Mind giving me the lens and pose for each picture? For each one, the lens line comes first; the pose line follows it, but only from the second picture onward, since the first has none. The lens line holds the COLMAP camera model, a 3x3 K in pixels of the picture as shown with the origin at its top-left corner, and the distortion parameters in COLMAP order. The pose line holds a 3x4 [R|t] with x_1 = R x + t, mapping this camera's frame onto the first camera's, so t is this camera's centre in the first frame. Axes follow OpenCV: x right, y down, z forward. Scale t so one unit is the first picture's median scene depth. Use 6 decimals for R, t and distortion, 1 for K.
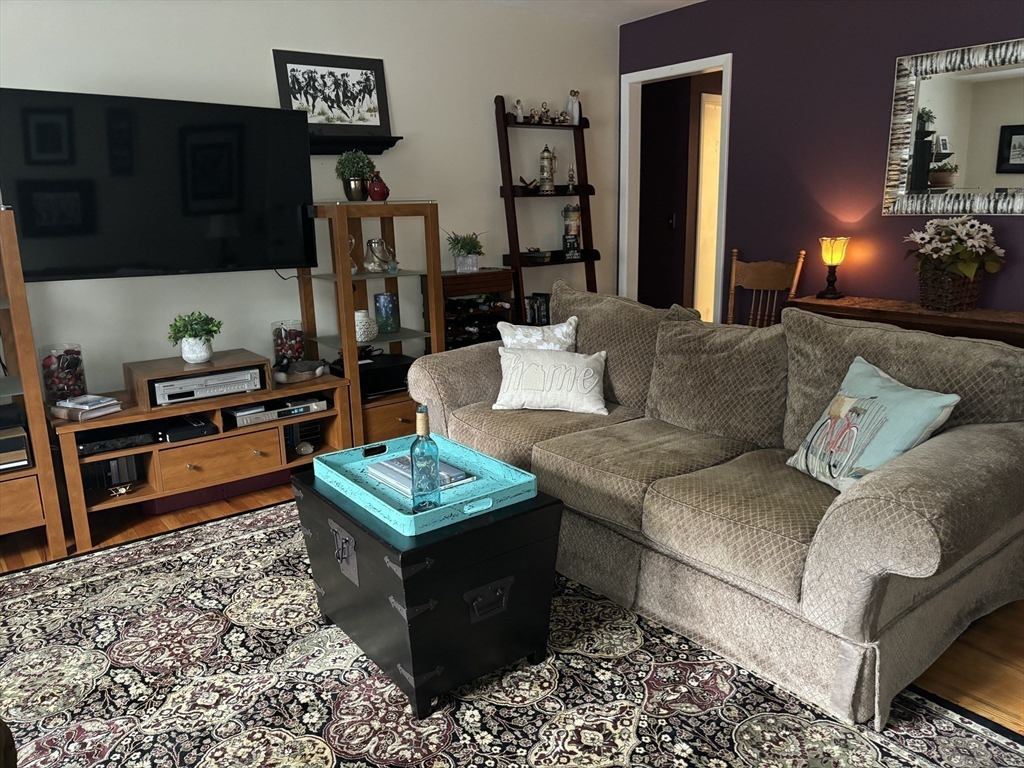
lens RADIAL K [[765.2, 0, 512.0], [0, 765.2, 384.0], [0, 0, 1]] dist [0.053911, -0.064822]
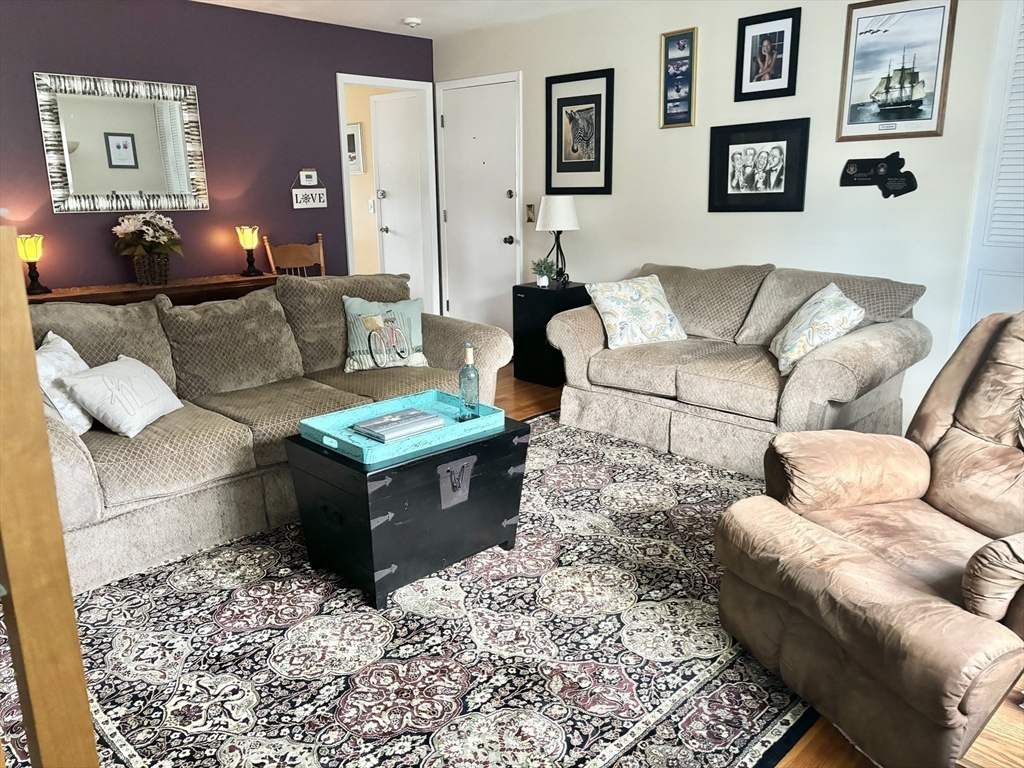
lens RADIAL K [[765.2, 0, 512.0], [0, 765.2, 384.0], [0, 0, 1]] dist [0.053911, -0.064822]
pose [[-0.133168, -0.226808, 0.964792, -0.976266], [0.235919, 0.938227, 0.253126, -0.153605], [-0.962605, 0.261321, -0.071434, 0.684786]]
